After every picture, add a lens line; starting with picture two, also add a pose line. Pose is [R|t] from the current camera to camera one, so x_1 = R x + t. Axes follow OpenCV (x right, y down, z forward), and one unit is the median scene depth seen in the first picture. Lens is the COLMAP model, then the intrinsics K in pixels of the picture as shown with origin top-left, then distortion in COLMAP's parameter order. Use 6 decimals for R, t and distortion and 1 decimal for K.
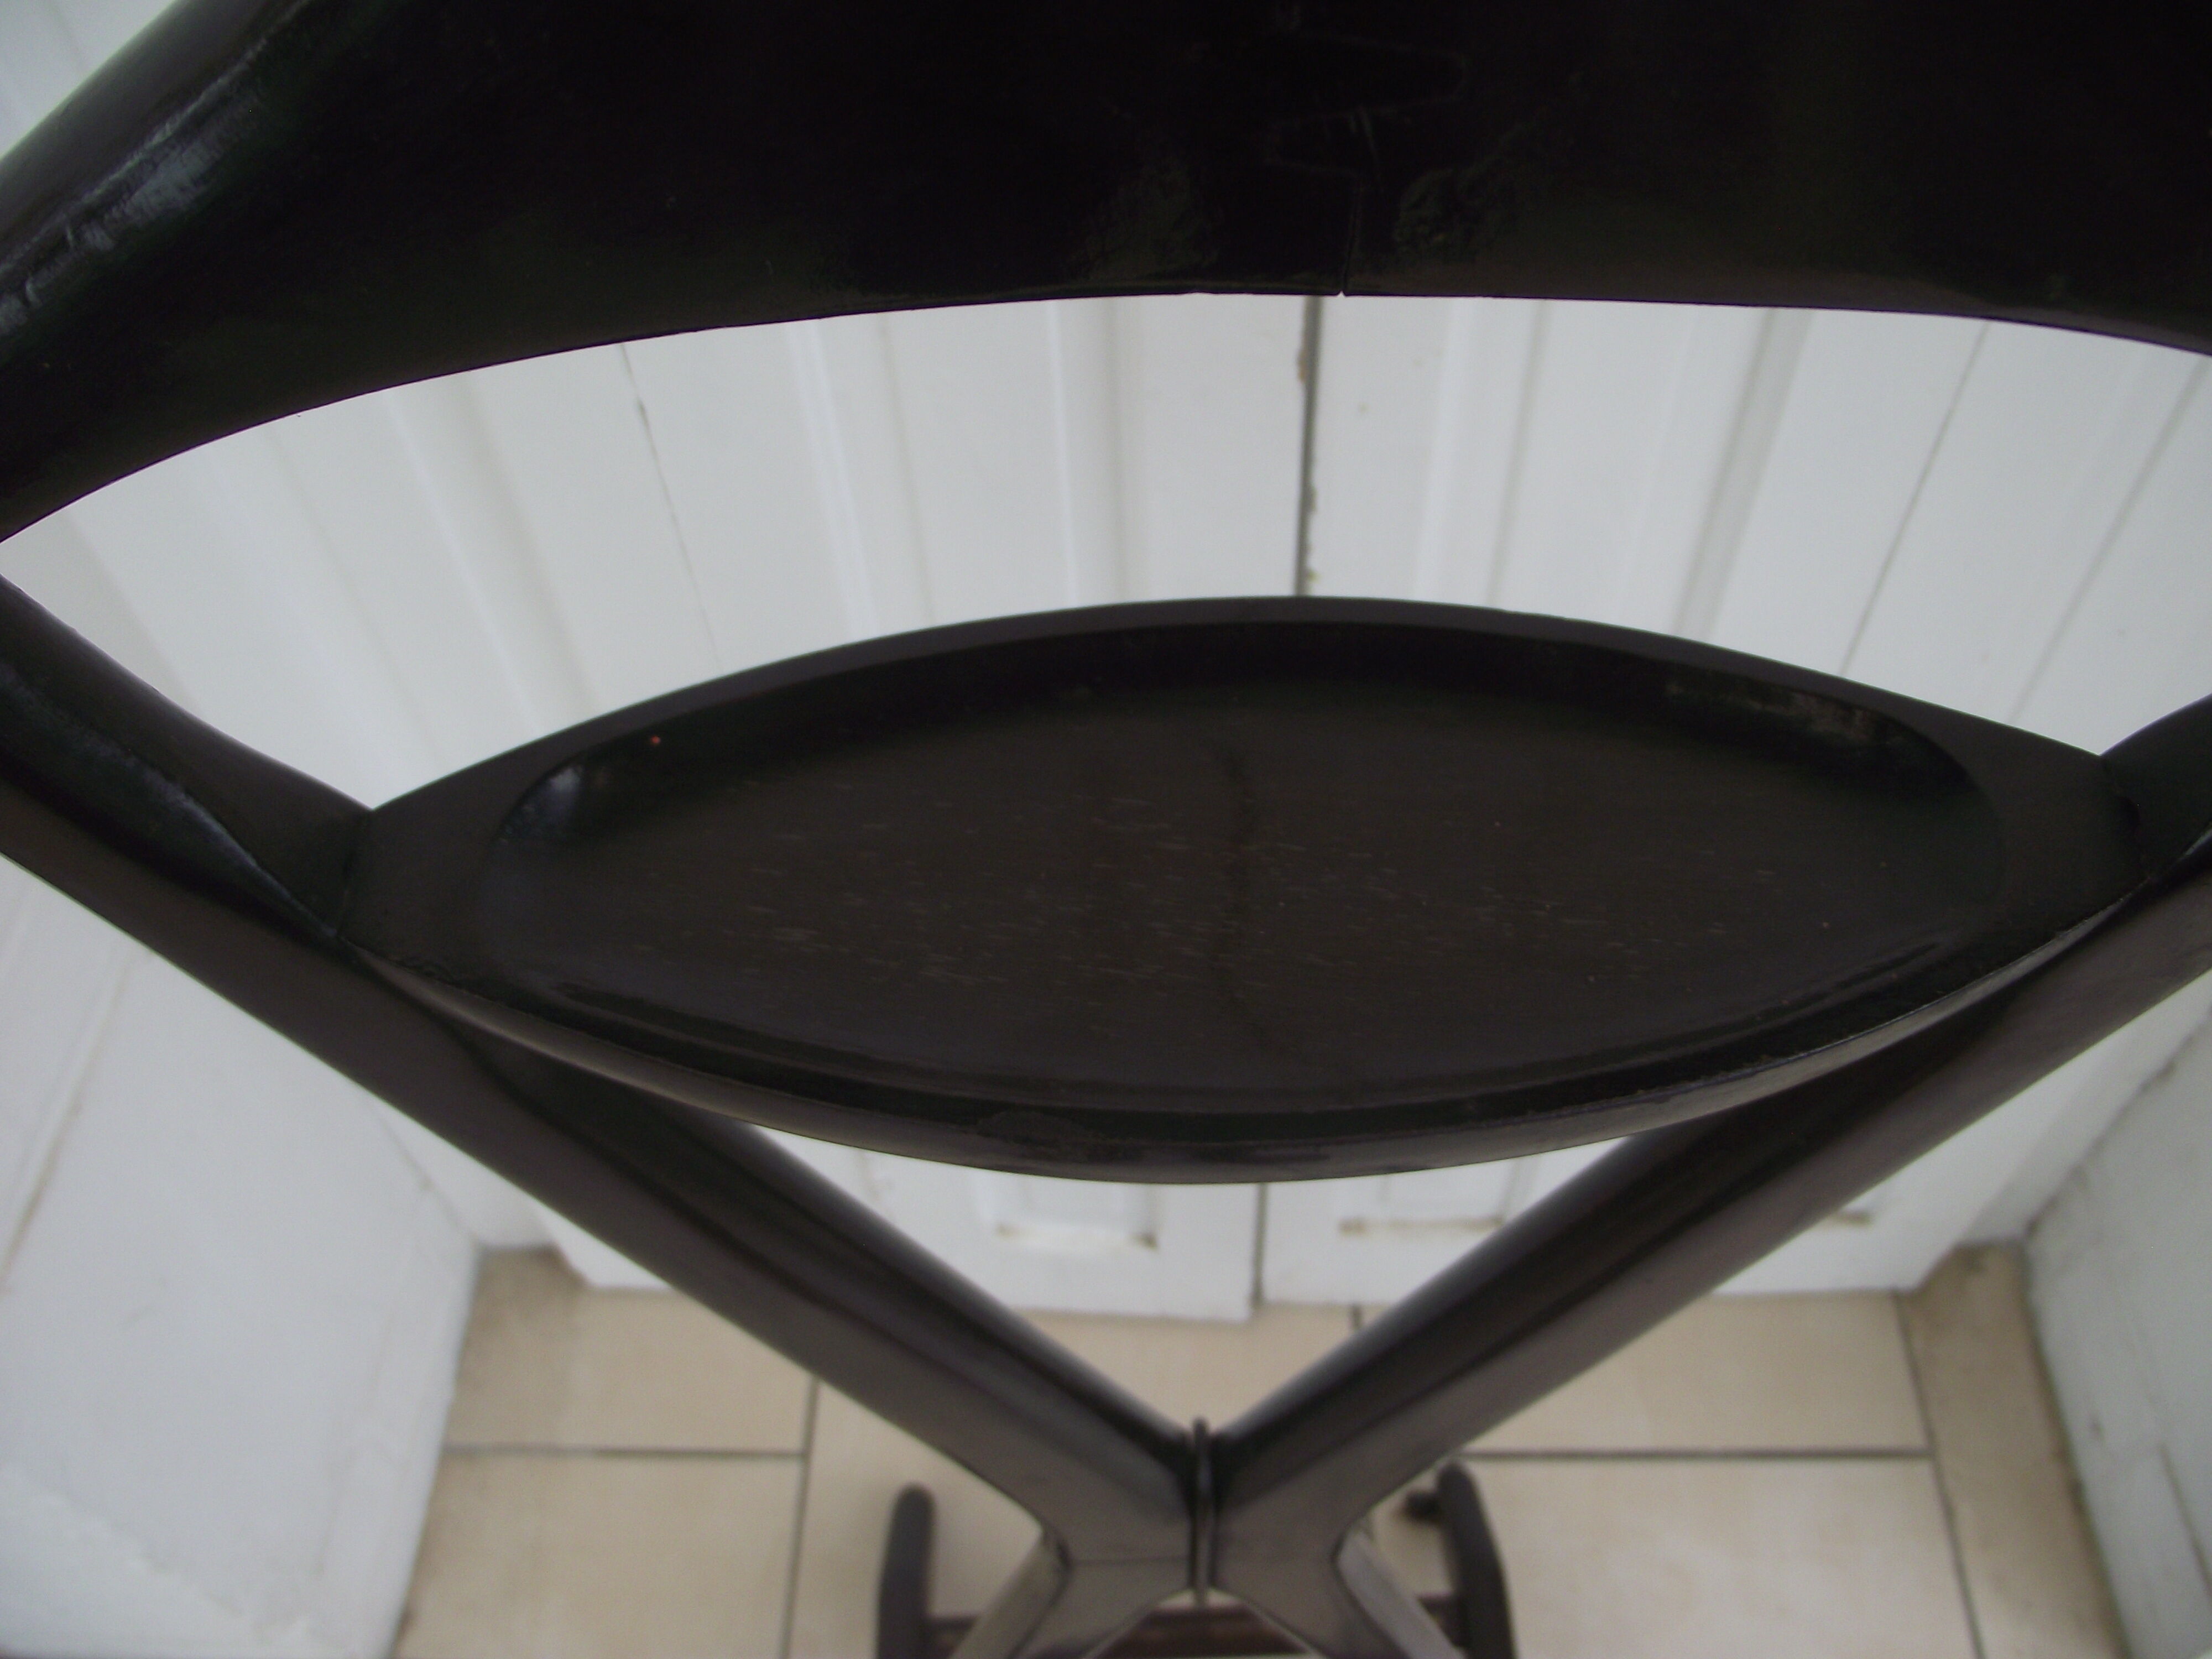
lens RADIAL K [[1788.1, 0, 1116.6], [0, 1788.1, 714.0], [0, 0, 1]] dist [-0.082552, 0.040830]
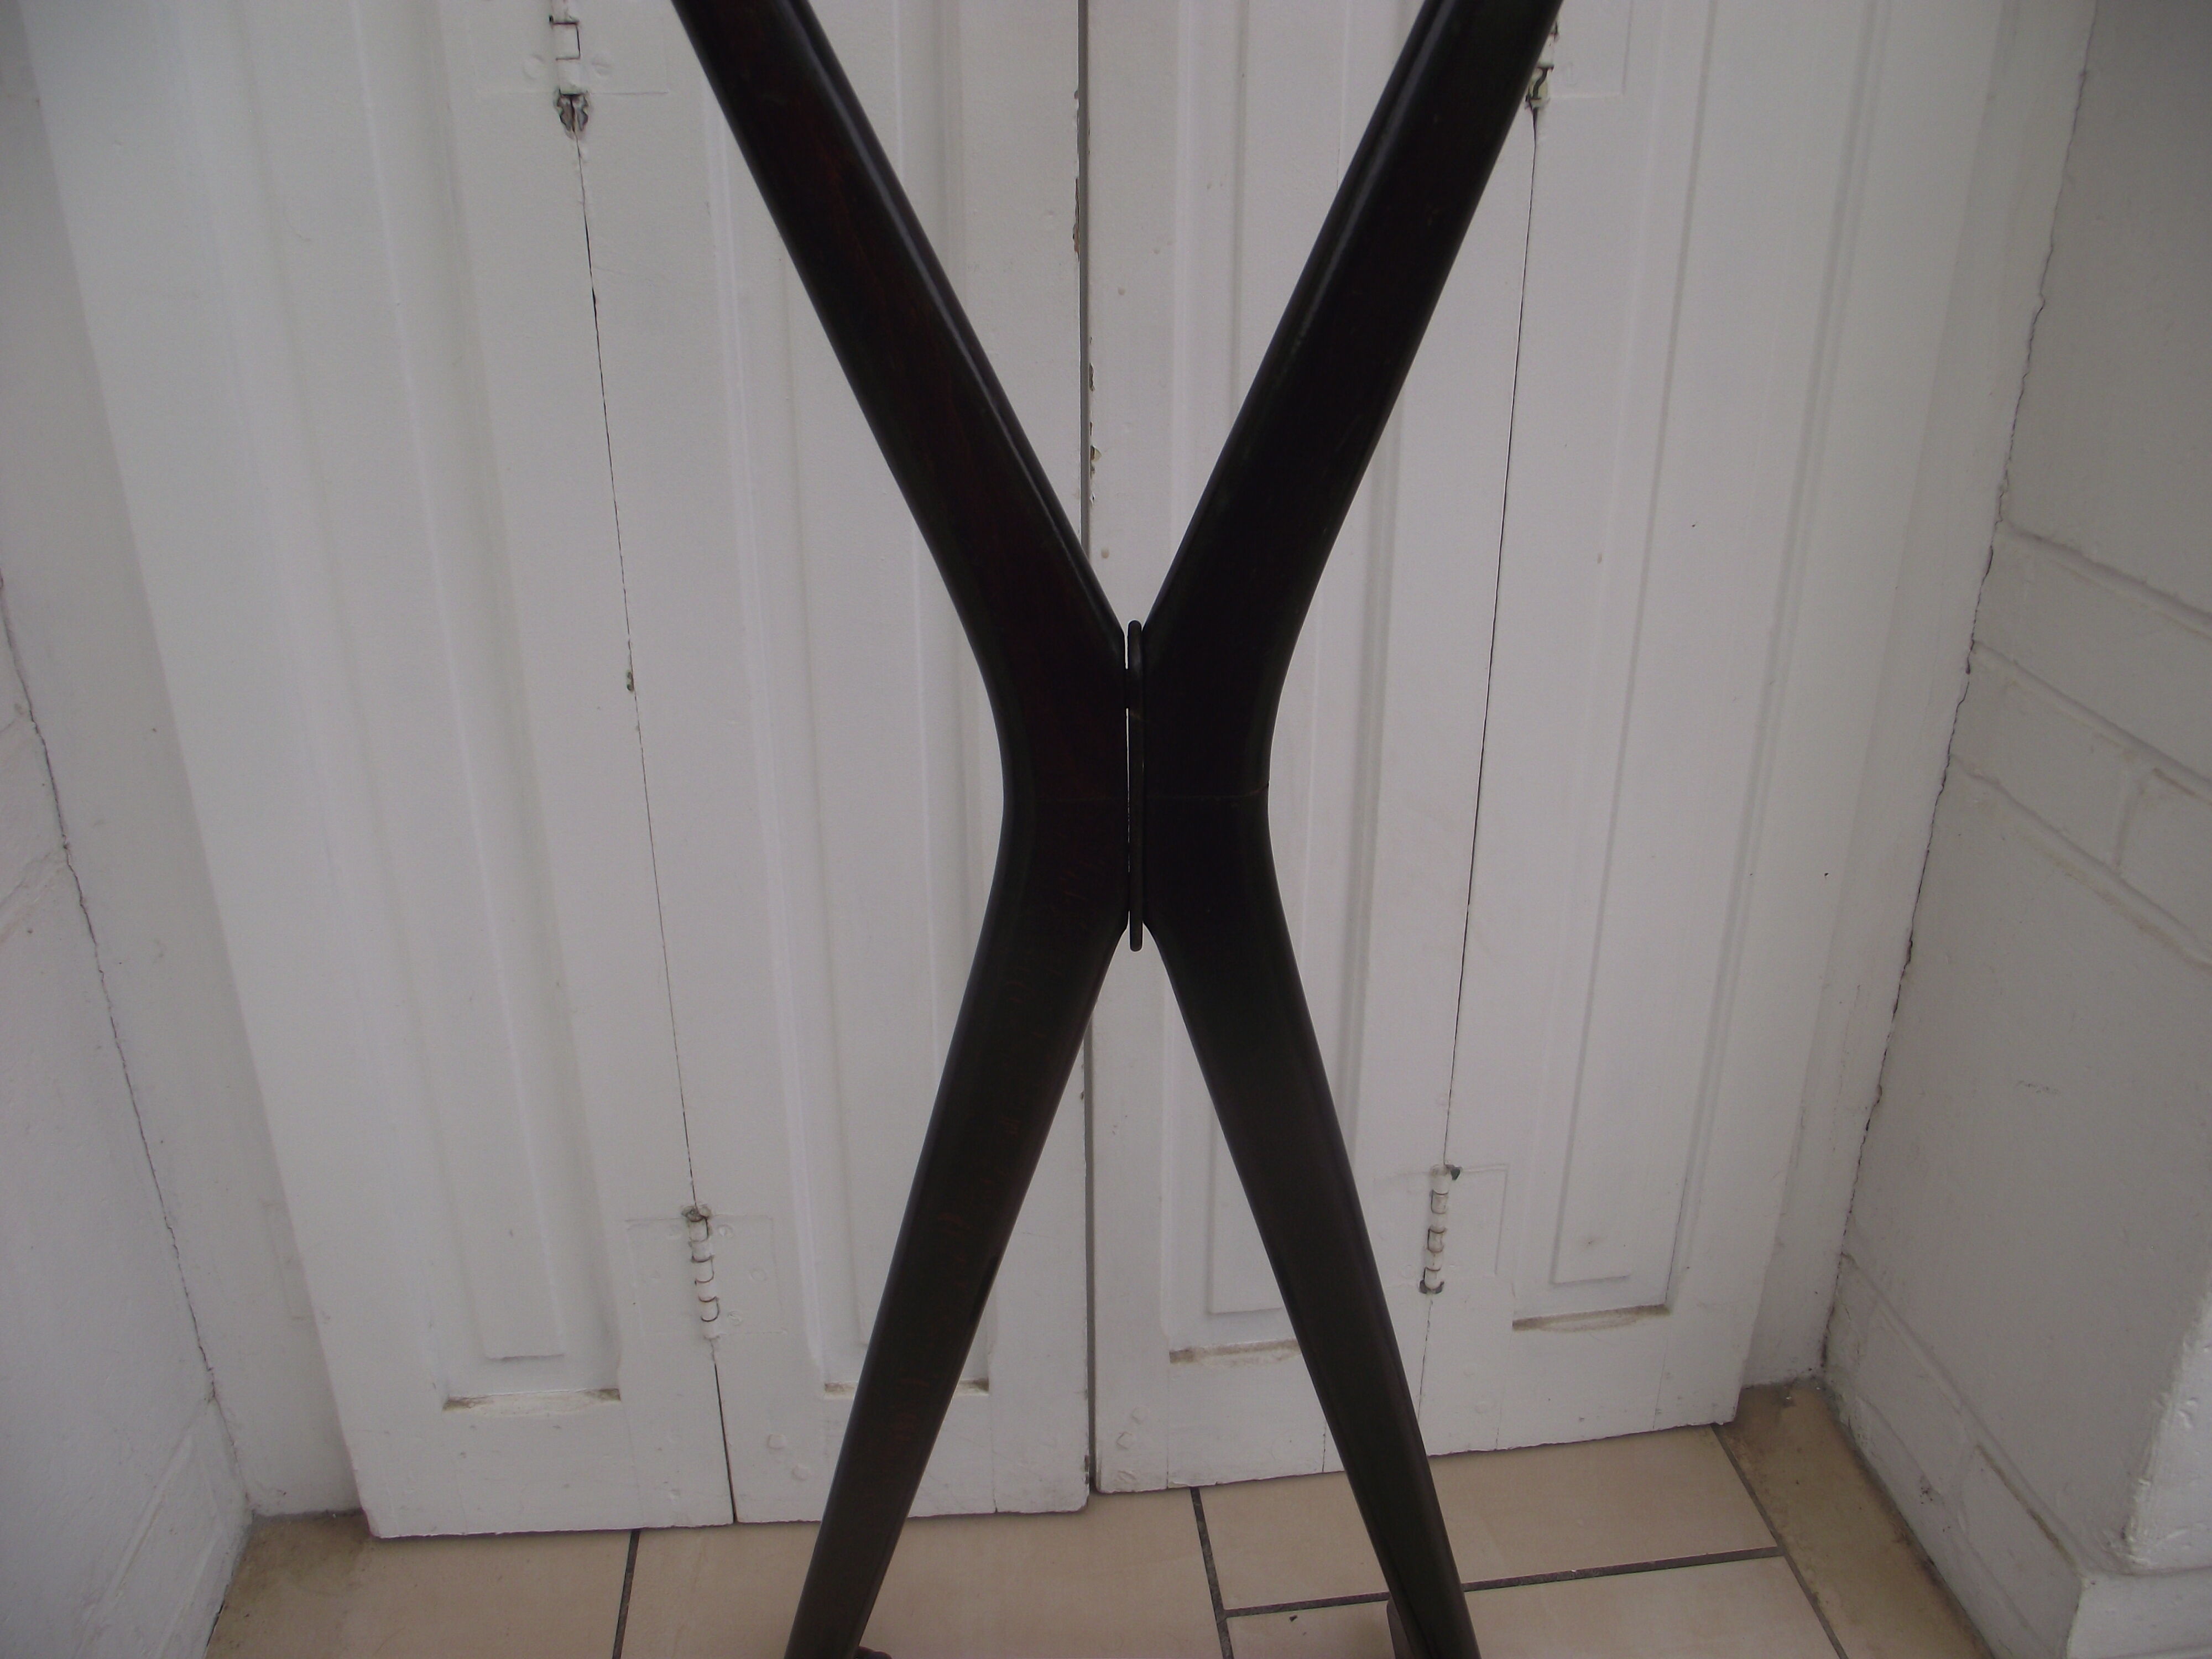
lens RADIAL K [[1762.2, 0, 1106.7], [0, 1762.2, 765.8], [0, 0, 1]] dist [-0.088355, 0.052059]
pose [[0.990061, -0.017358, 0.139561, -0.041526], [0.080753, 0.882626, -0.463089, 0.451941], [-0.115142, 0.469756, 0.875255, -0.021960]]
